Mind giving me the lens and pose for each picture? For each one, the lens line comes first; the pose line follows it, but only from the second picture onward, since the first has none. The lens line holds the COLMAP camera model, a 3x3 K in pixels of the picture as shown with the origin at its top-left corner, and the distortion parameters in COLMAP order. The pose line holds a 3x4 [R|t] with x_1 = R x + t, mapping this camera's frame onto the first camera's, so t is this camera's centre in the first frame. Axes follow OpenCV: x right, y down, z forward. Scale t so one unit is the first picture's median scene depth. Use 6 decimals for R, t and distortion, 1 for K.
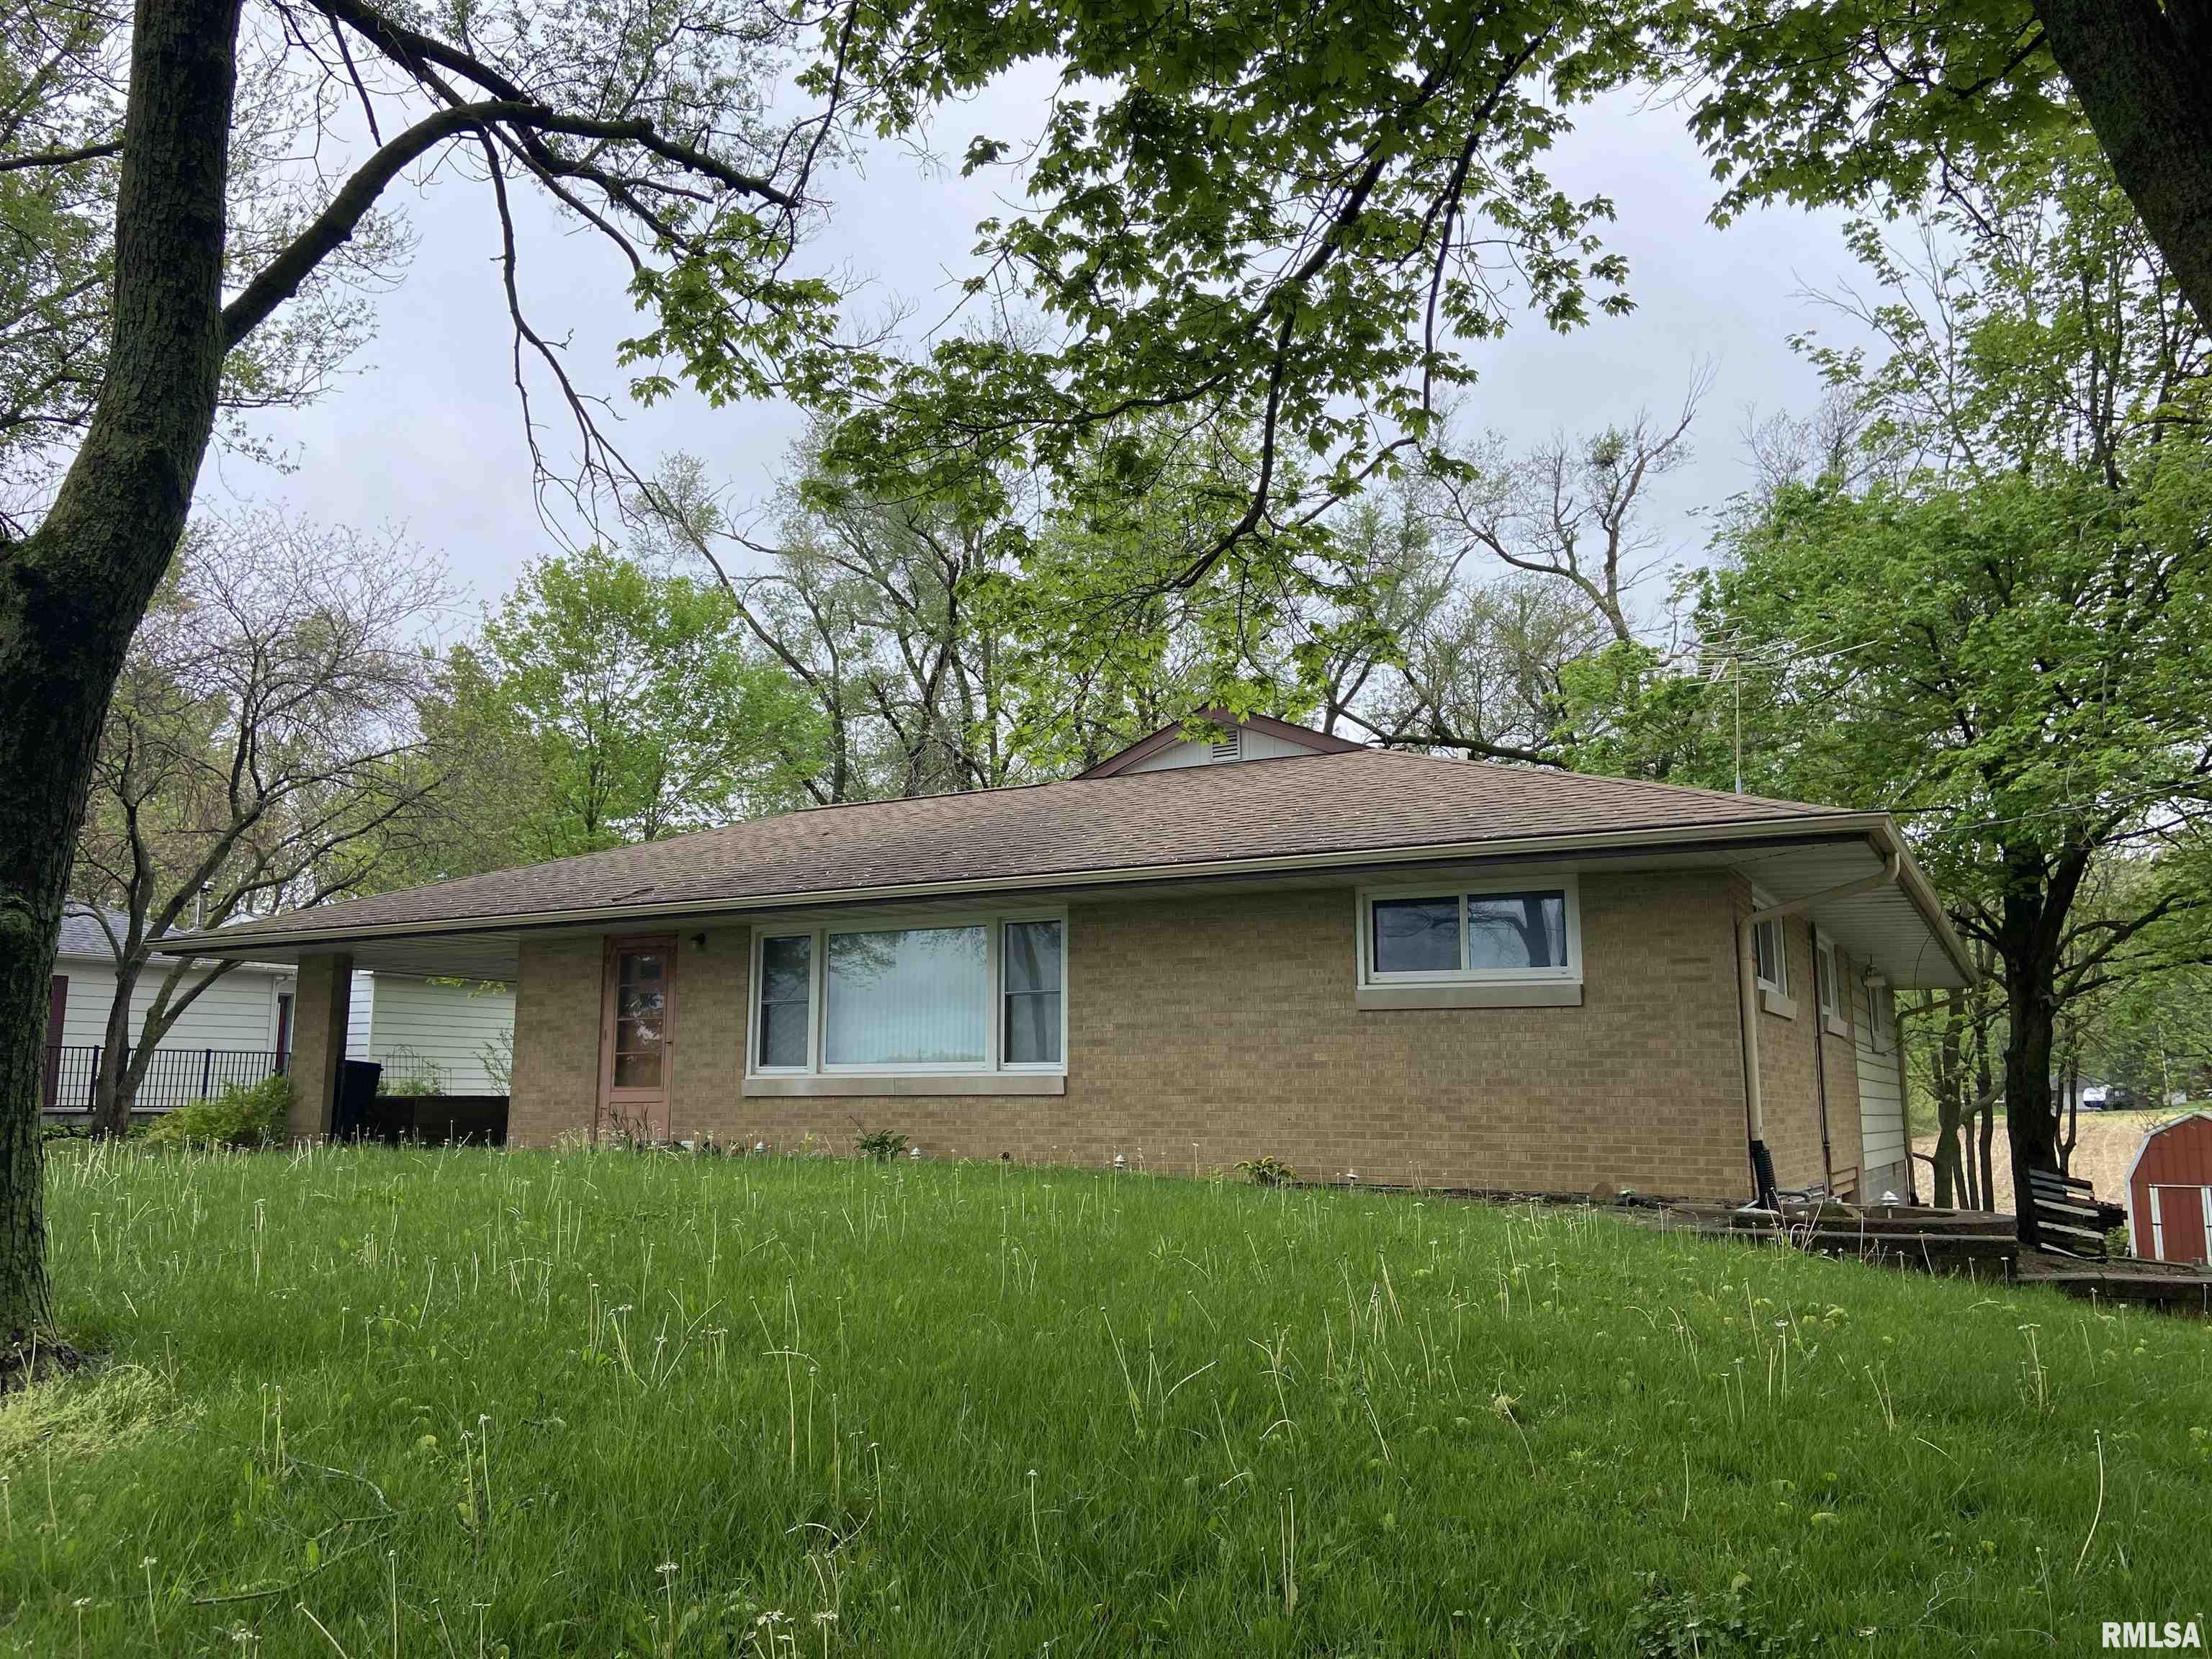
lens RADIAL K [[1626.1, 0, 1106.0], [0, 1626.1, 829.5], [0, 0, 1]] dist [0.108792, -0.154807]
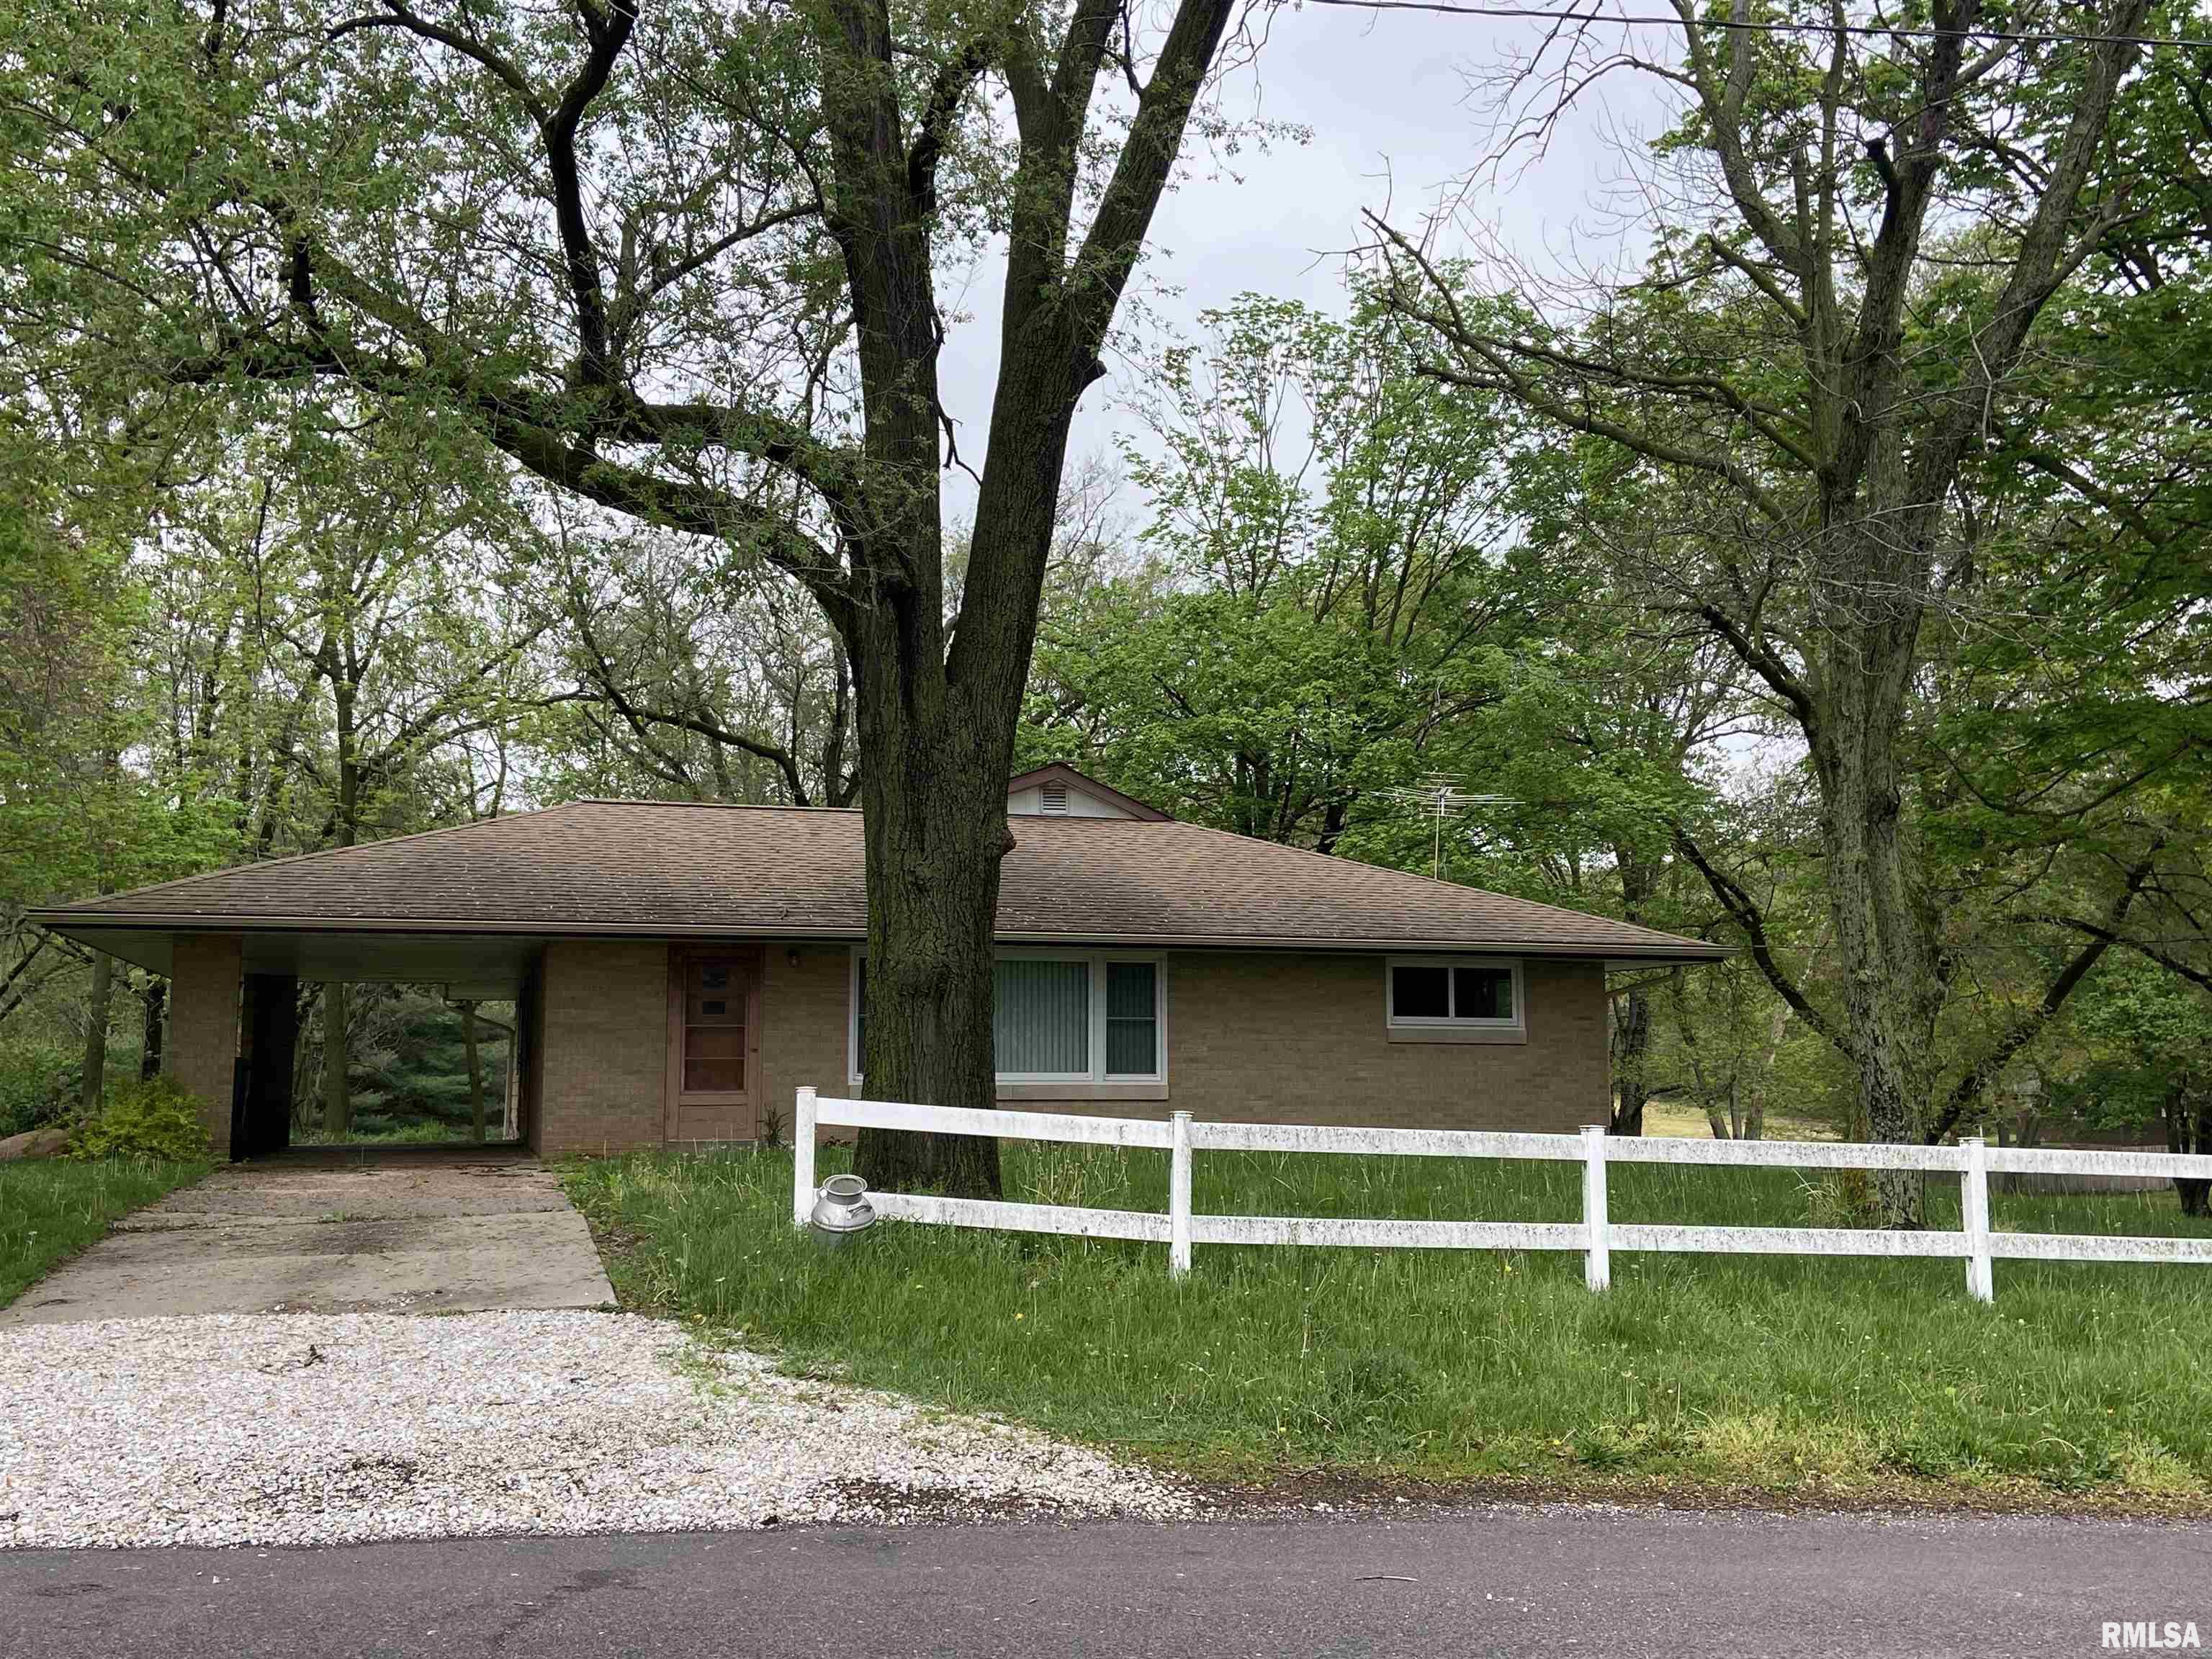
lens RADIAL K [[2156.2, 0, 1108.8], [0, 2156.2, 920.4], [0, 0, 1]] dist [0.124528, 0.002625]
pose [[0.699086, 0.056915, 0.712769, -1.187952], [-0.120002, 0.992027, 0.038485, -0.036979], [-0.704896, -0.112438, 0.700342, -0.149282]]
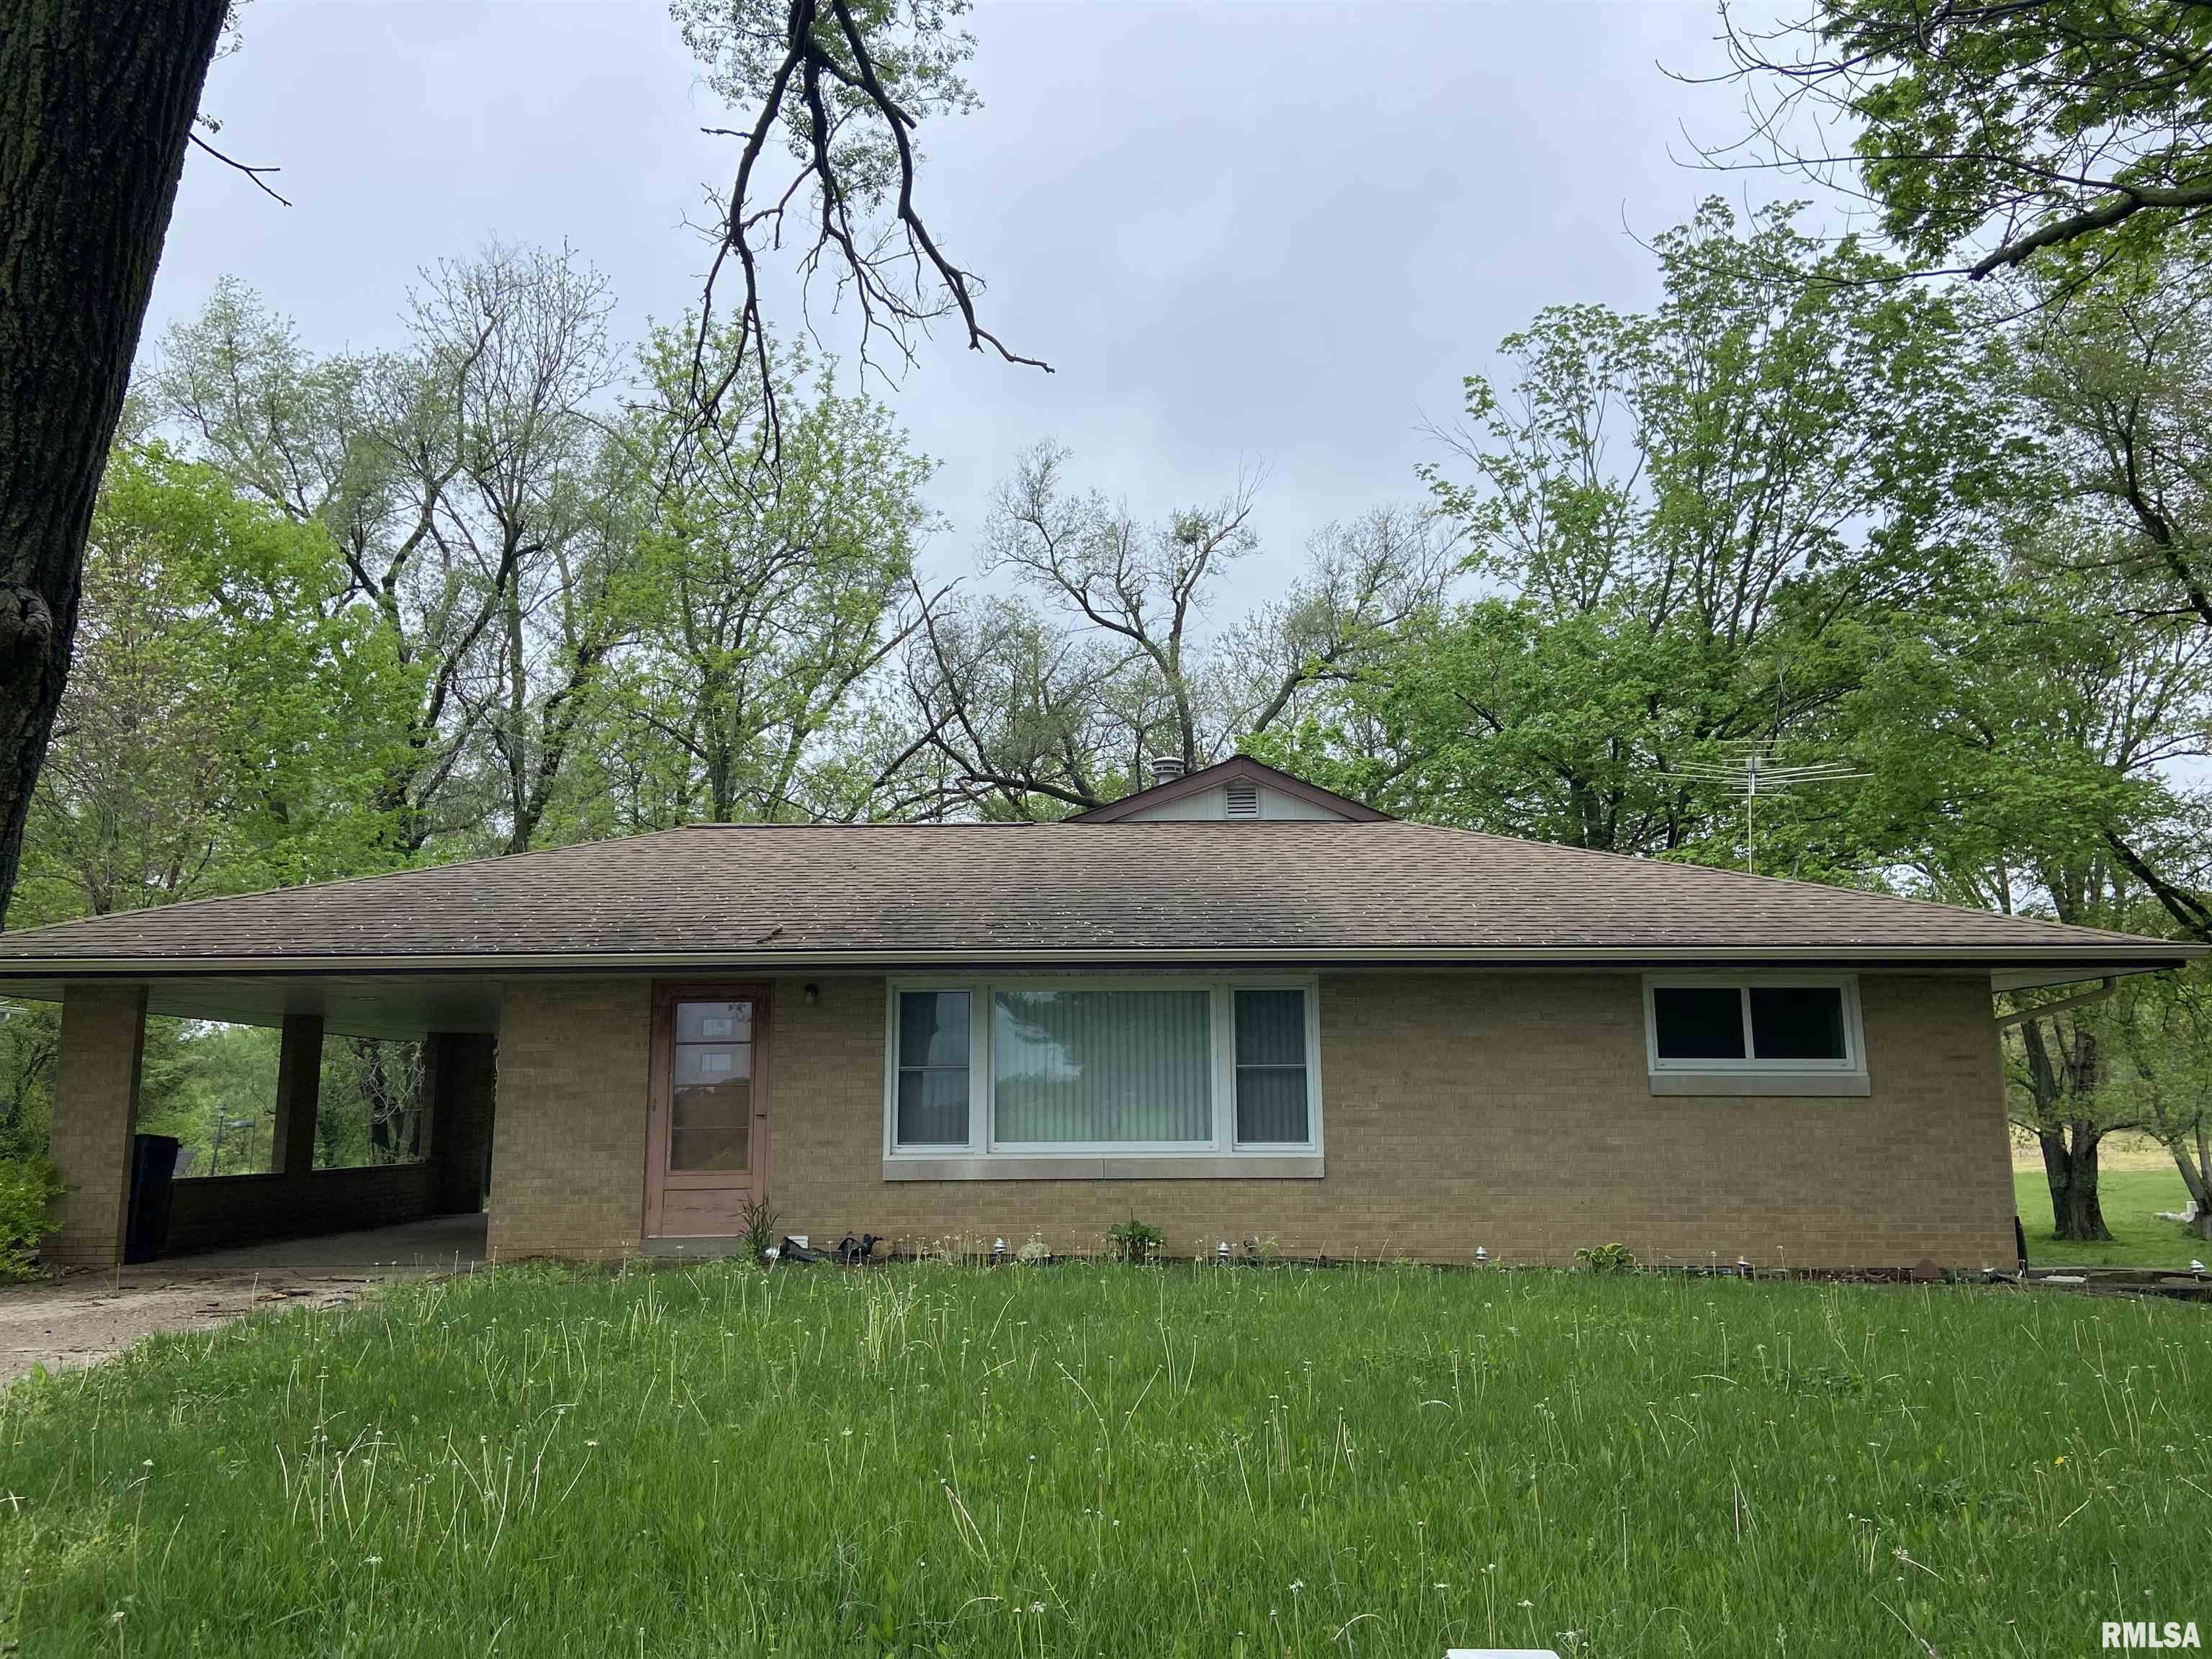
lens RADIAL K [[1626.1, 0, 1106.0], [0, 1626.1, 829.5], [0, 0, 1]] dist [0.108792, -0.154807]
pose [[0.878878, 0.077828, 0.470655, -0.546785], [-0.073403, 0.996915, -0.027782, -0.002710], [-0.471366, -0.010131, 0.881880, 0.205626]]
